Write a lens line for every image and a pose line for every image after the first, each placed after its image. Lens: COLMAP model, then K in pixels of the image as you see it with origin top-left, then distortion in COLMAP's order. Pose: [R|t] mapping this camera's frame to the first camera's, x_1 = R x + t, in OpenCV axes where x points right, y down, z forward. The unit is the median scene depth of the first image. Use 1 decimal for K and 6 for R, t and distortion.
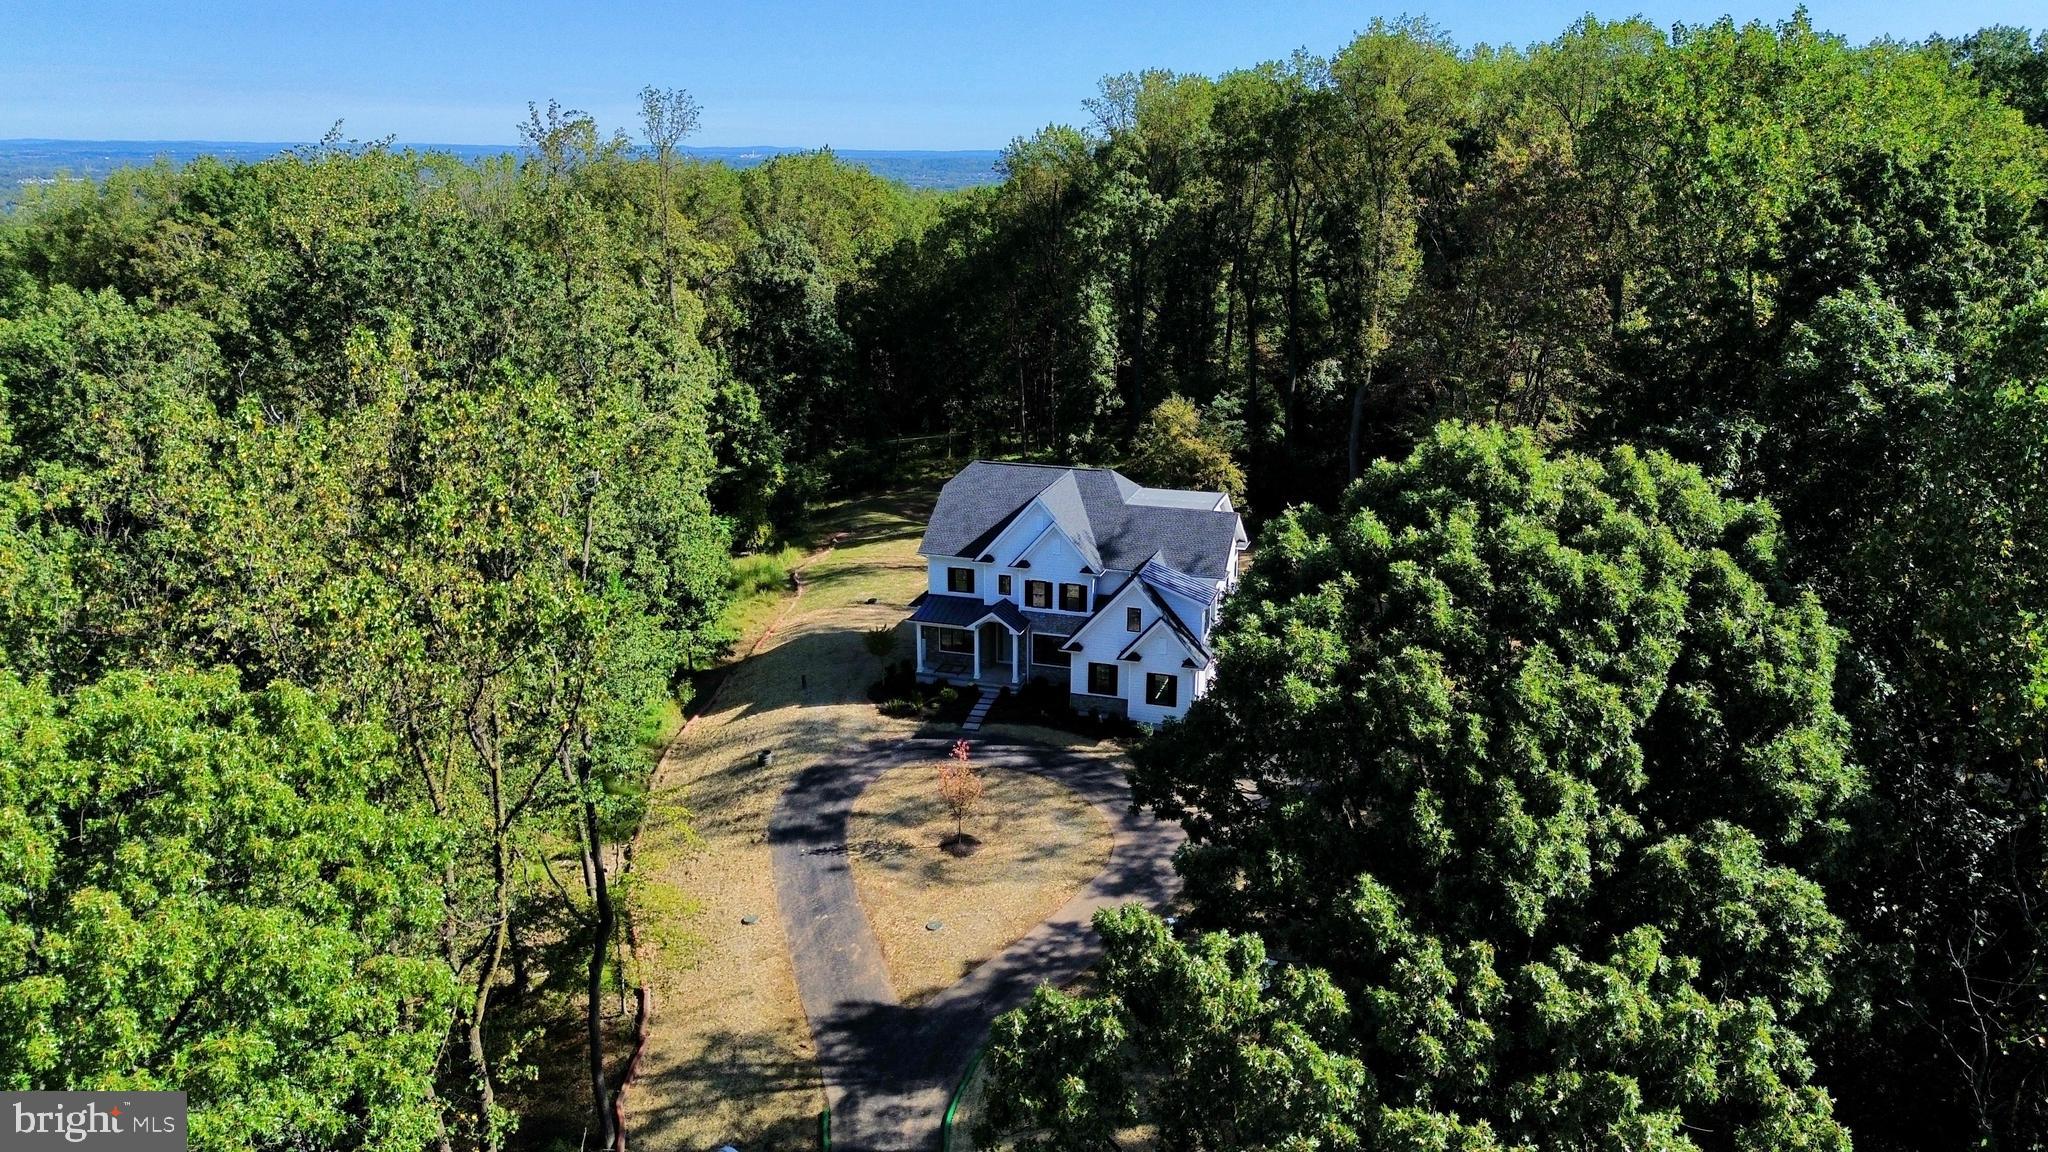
lens RADIAL K [[1413.5, 0, 1030.0], [0, 1413.5, 573.2], [0, 0, 1]] dist [0.057508, -0.053119]
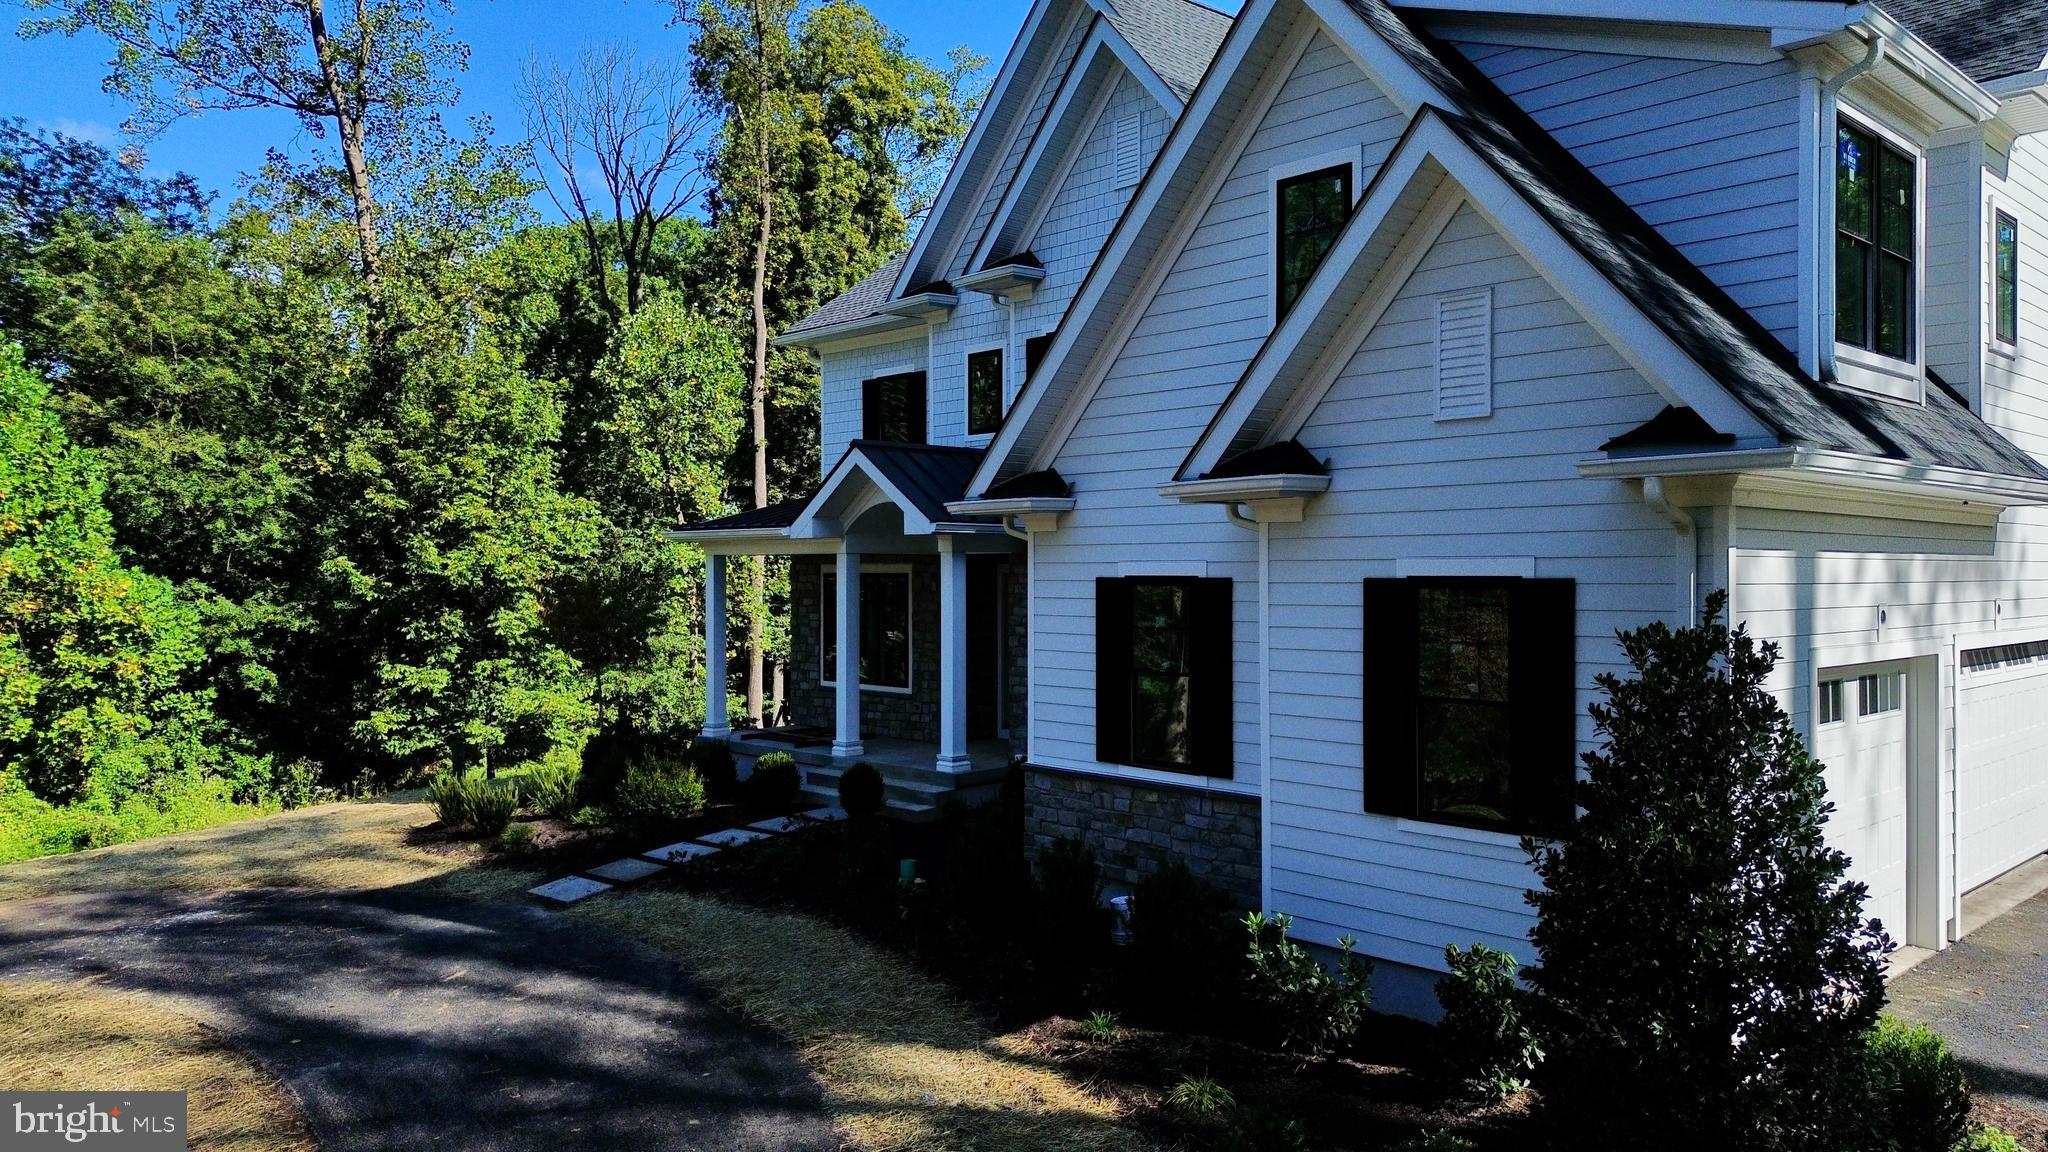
lens RADIAL K [[1413.5, 0, 1037.1], [0, 1413.5, 587.1], [0, 0, 1]] dist [0.057508, -0.053119]
pose [[0.860942, -0.016123, -0.508447, 0.119096], [-0.125128, 0.962077, -0.242384, 0.103325], [0.493073, 0.272299, 0.826276, 0.820789]]
